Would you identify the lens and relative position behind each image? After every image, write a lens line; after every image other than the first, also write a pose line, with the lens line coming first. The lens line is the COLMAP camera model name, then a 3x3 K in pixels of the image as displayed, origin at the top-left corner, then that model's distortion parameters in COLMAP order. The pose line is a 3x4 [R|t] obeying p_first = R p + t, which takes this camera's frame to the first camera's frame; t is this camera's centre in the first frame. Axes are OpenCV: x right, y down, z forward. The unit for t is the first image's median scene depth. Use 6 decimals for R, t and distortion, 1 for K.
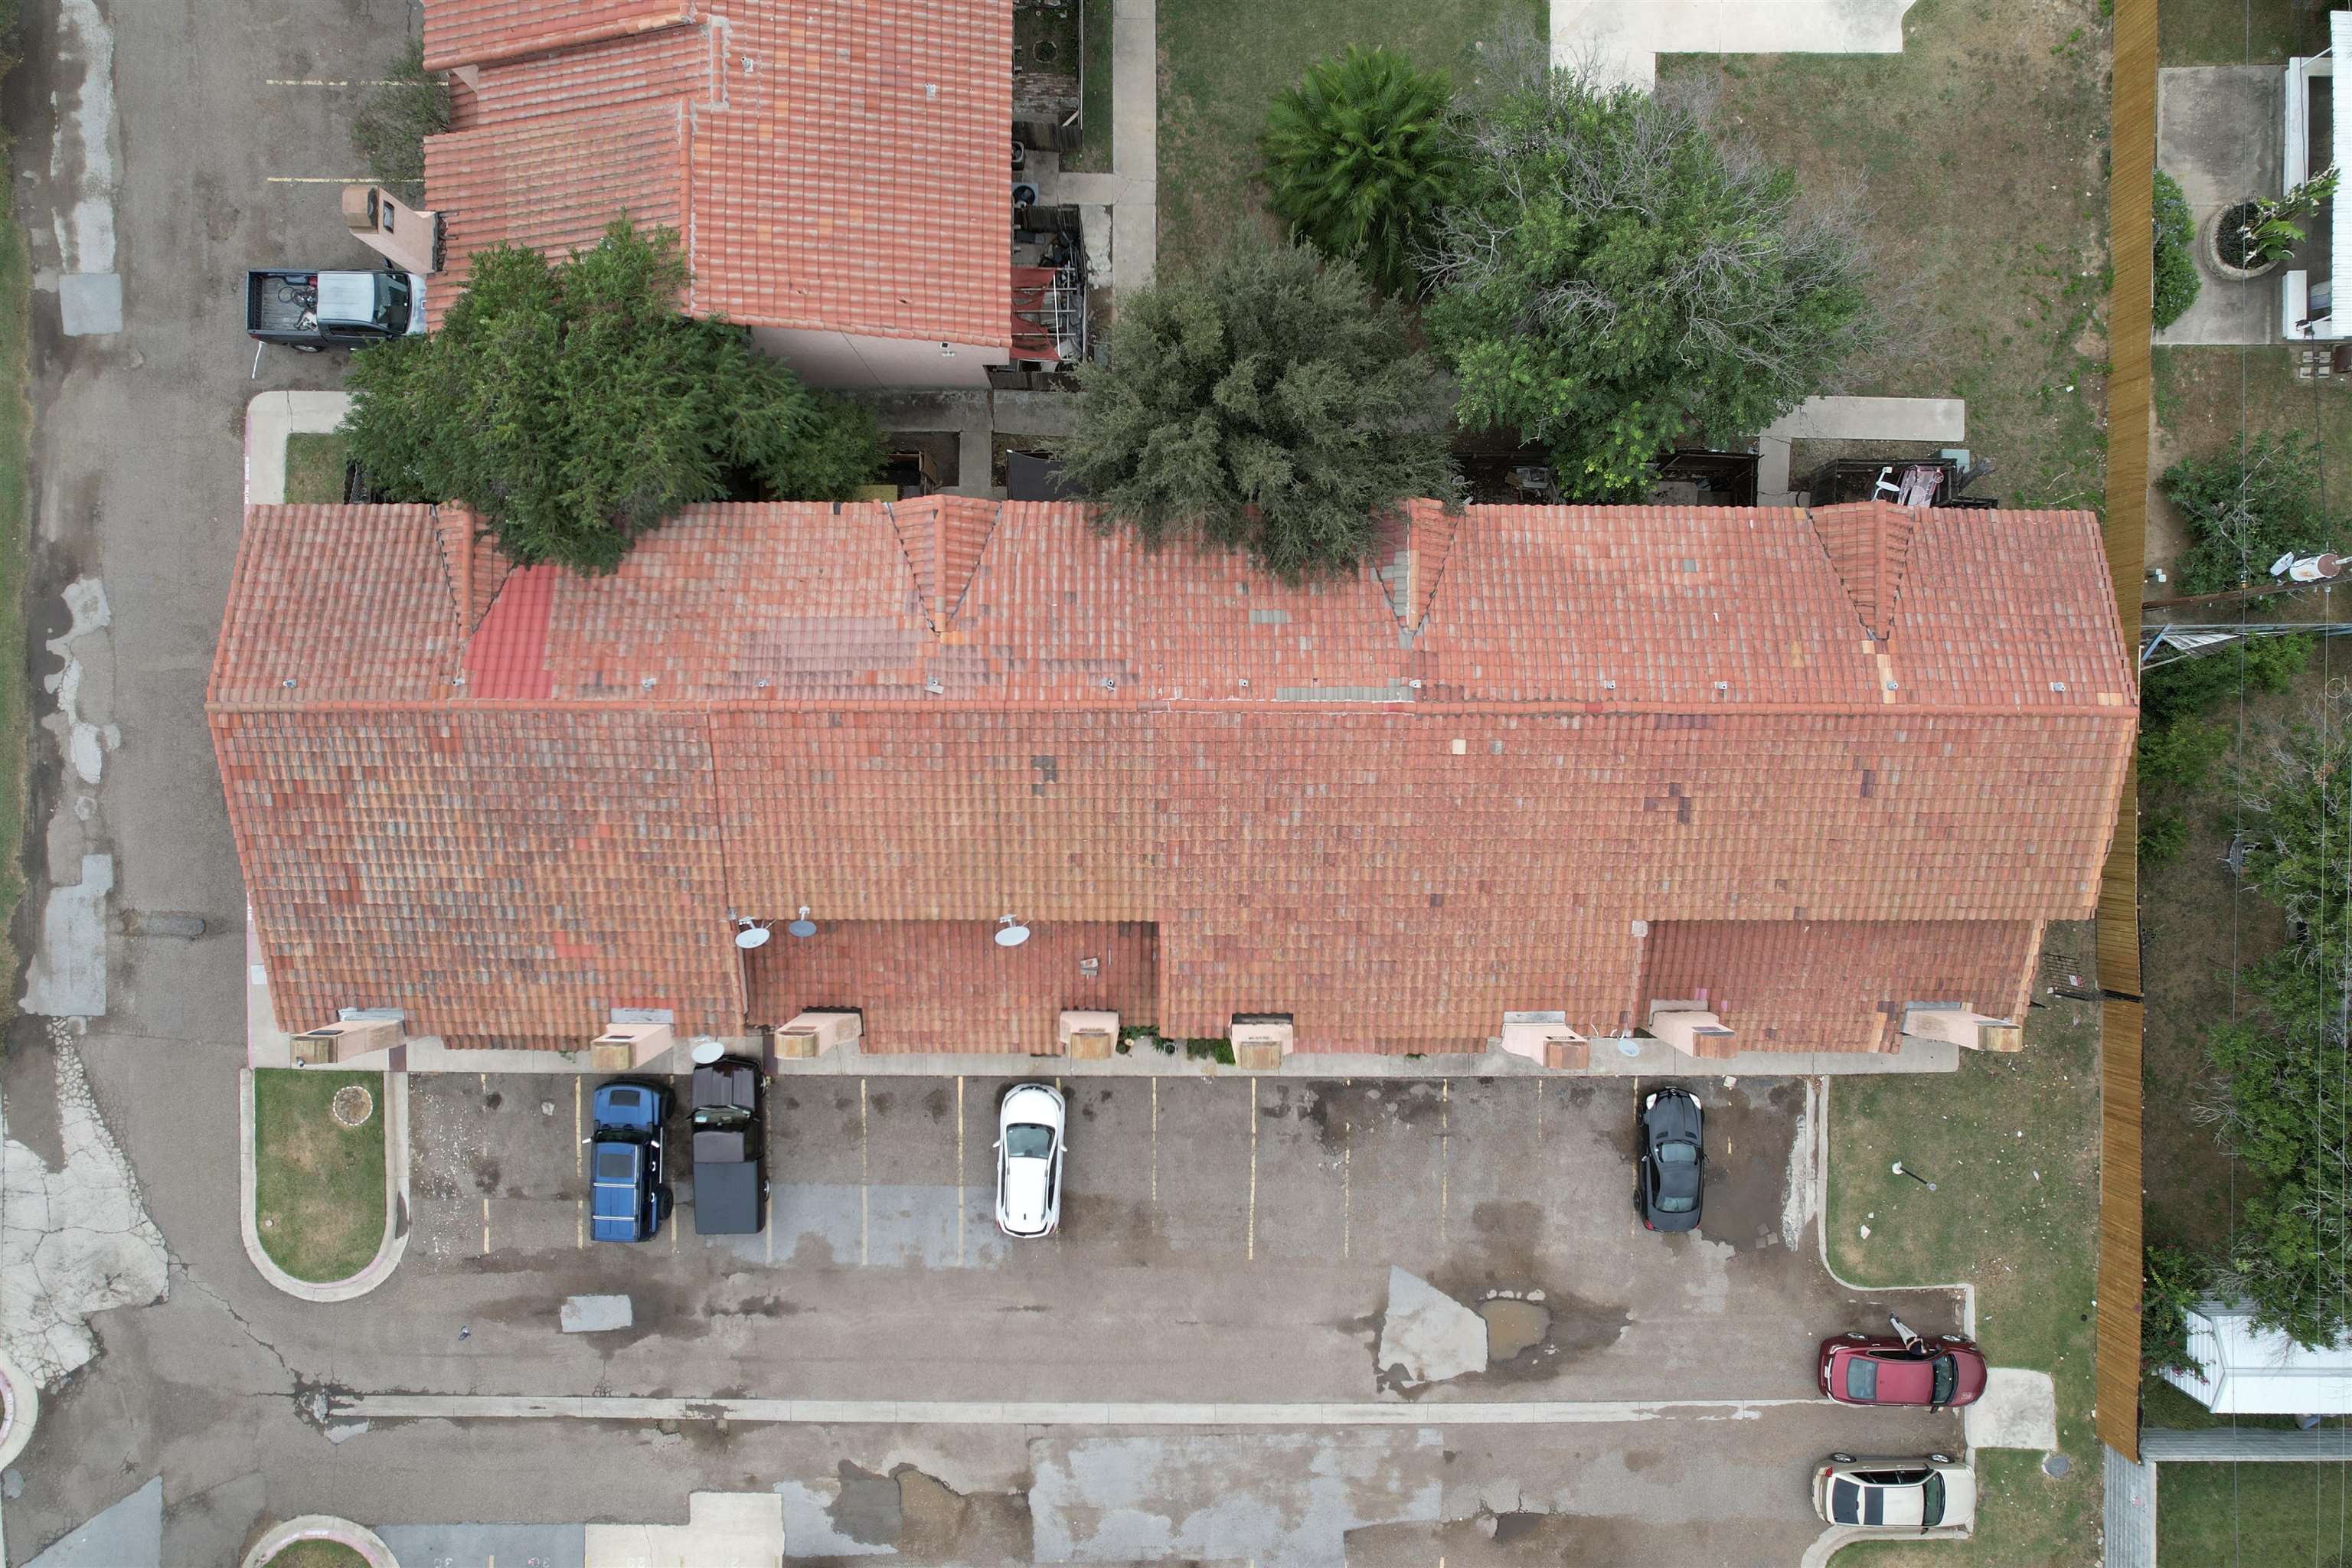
lens RADIAL K [[1524.3, 0, 1174.6], [0, 1524.3, 808.0], [0, 0, 1]] dist [-0.066734, 0.053079]
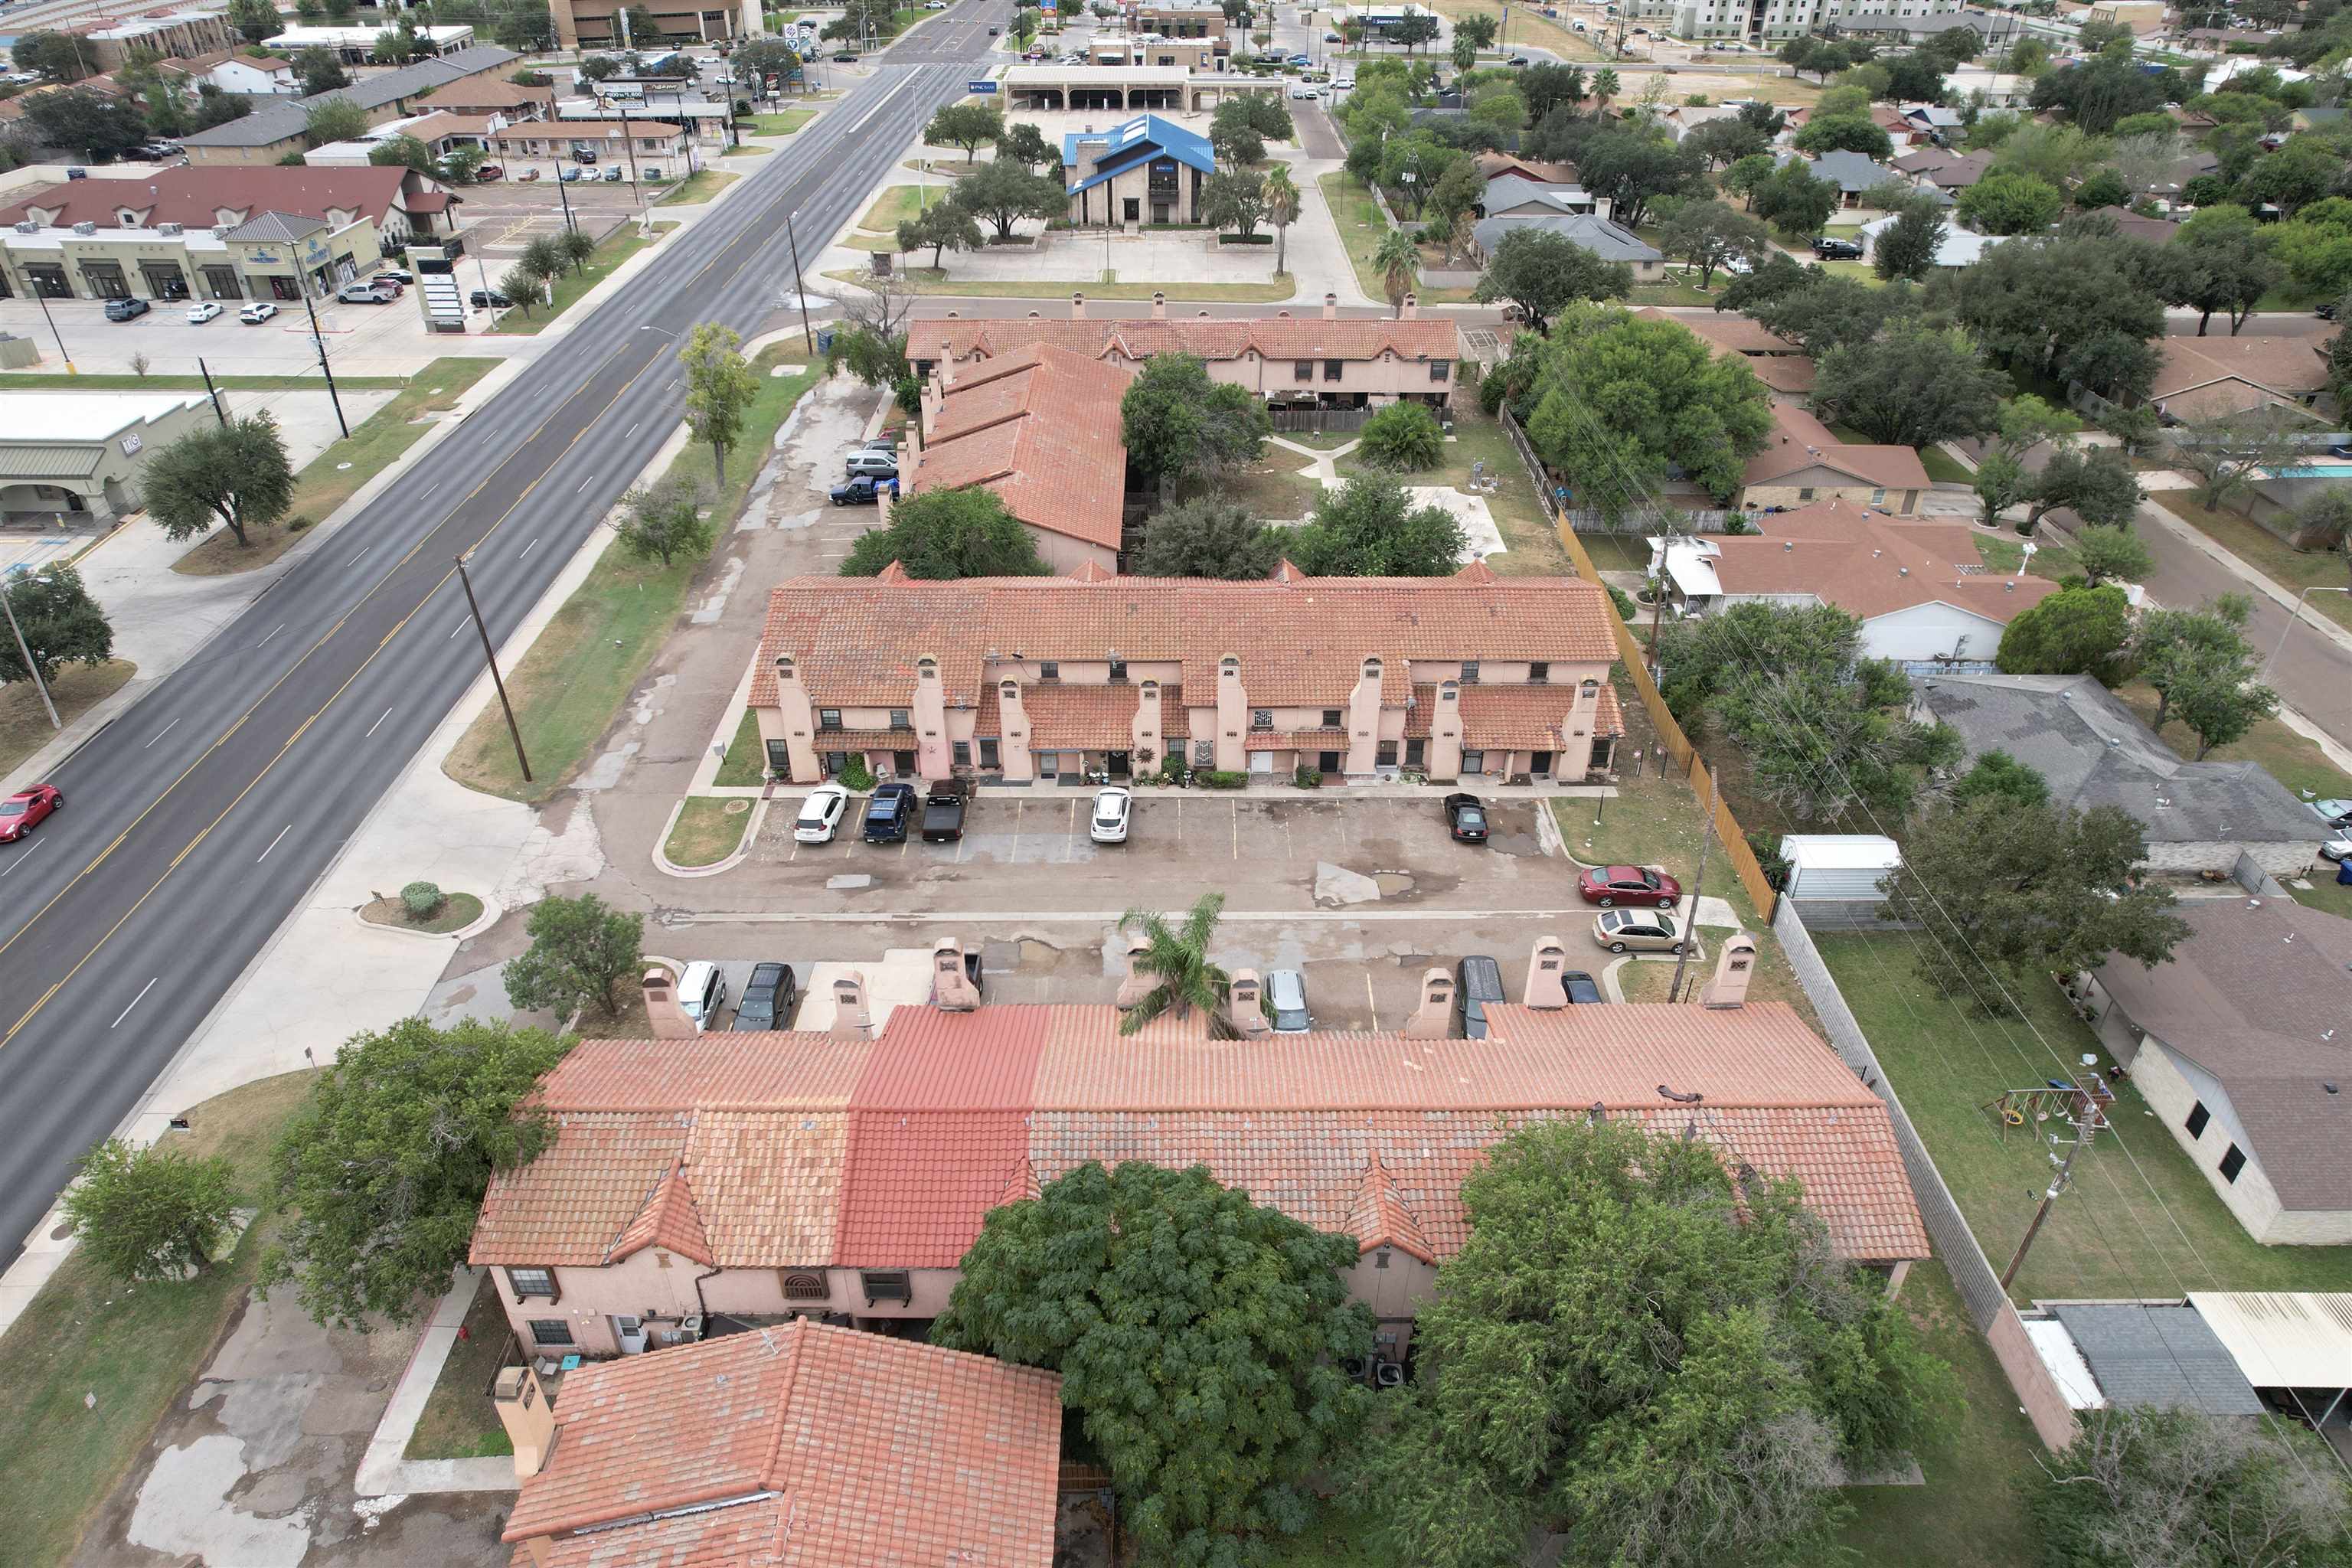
lens RADIAL K [[1524.3, 0, 1180.9], [0, 1524.3, 775.4], [0, 0, 1]] dist [-0.066734, 0.053079]
pose [[0.999962, -0.006653, 0.005632, -0.021567], [0.008274, 0.521105, -0.853452, 1.737639], [0.002743, 0.853466, 0.521141, 0.012670]]
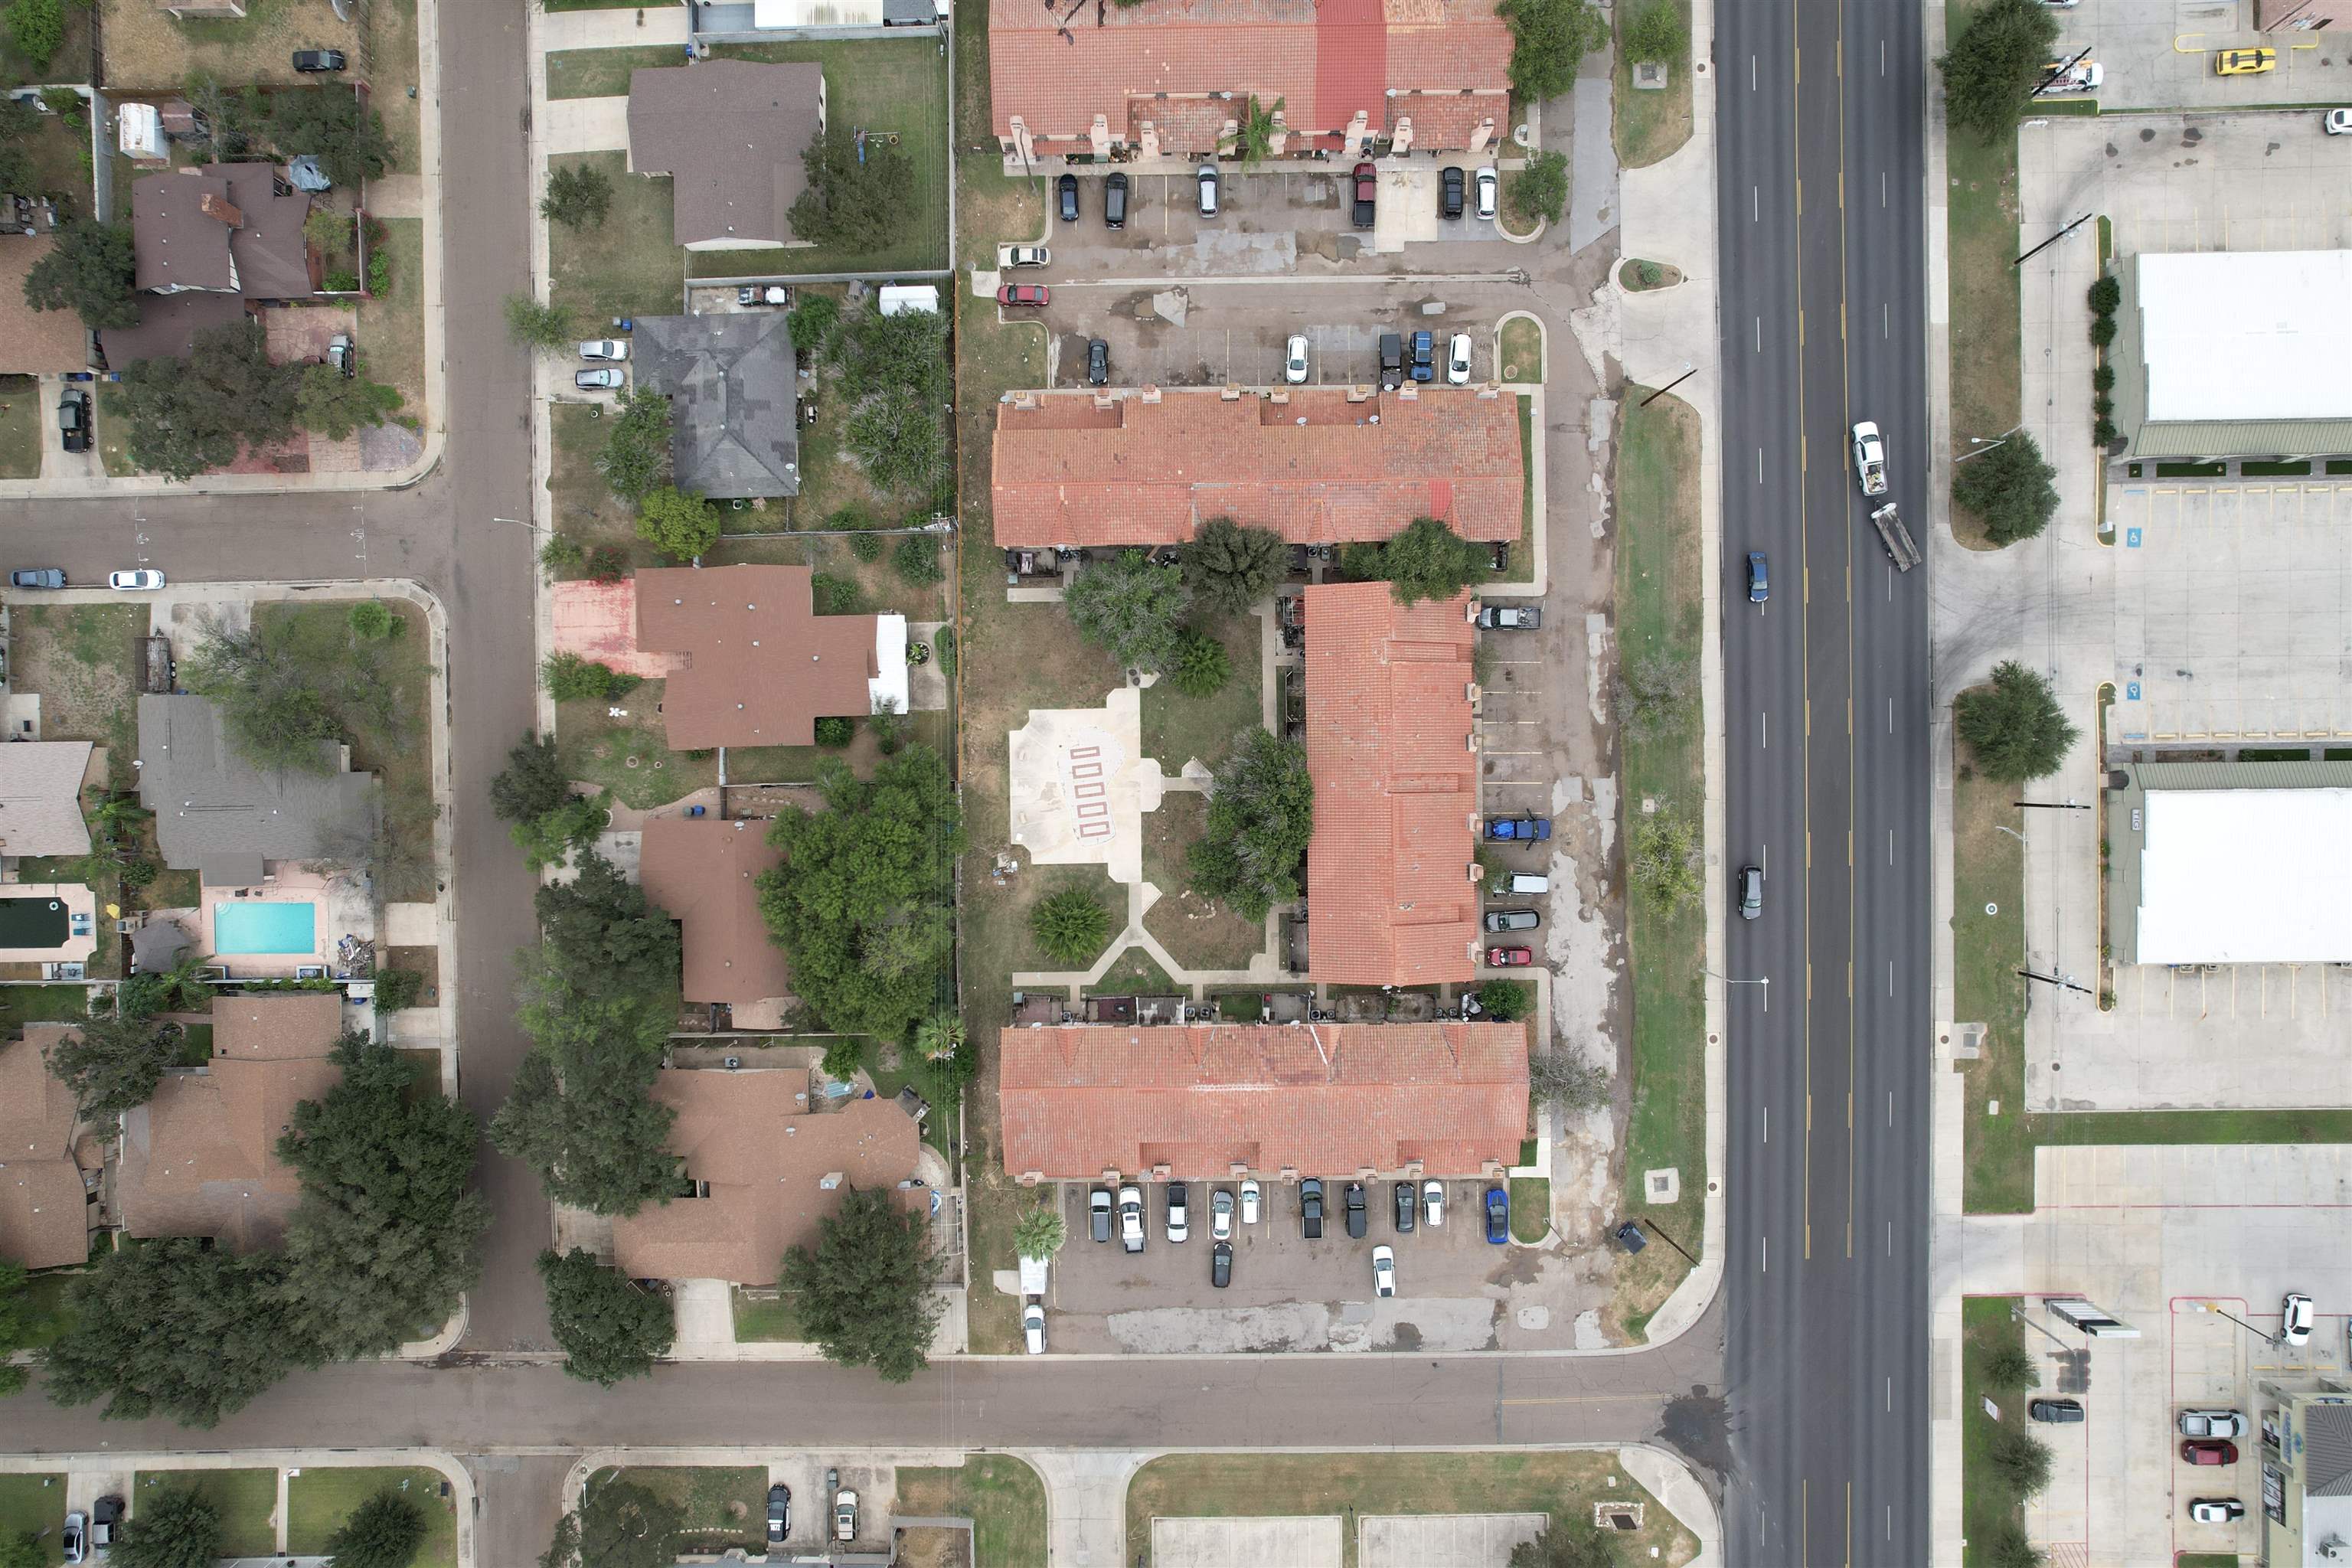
lens RADIAL K [[1524.3, 0, 1189.9], [0, 1524.3, 775.0], [0, 0, 1]] dist [-0.066734, 0.053079]
pose [[-0.999893, 0.013730, 0.005032, 0.128361], [-0.013840, -0.999650, -0.022526, -0.572755], [0.004721, -0.022593, 0.999734, -2.231430]]
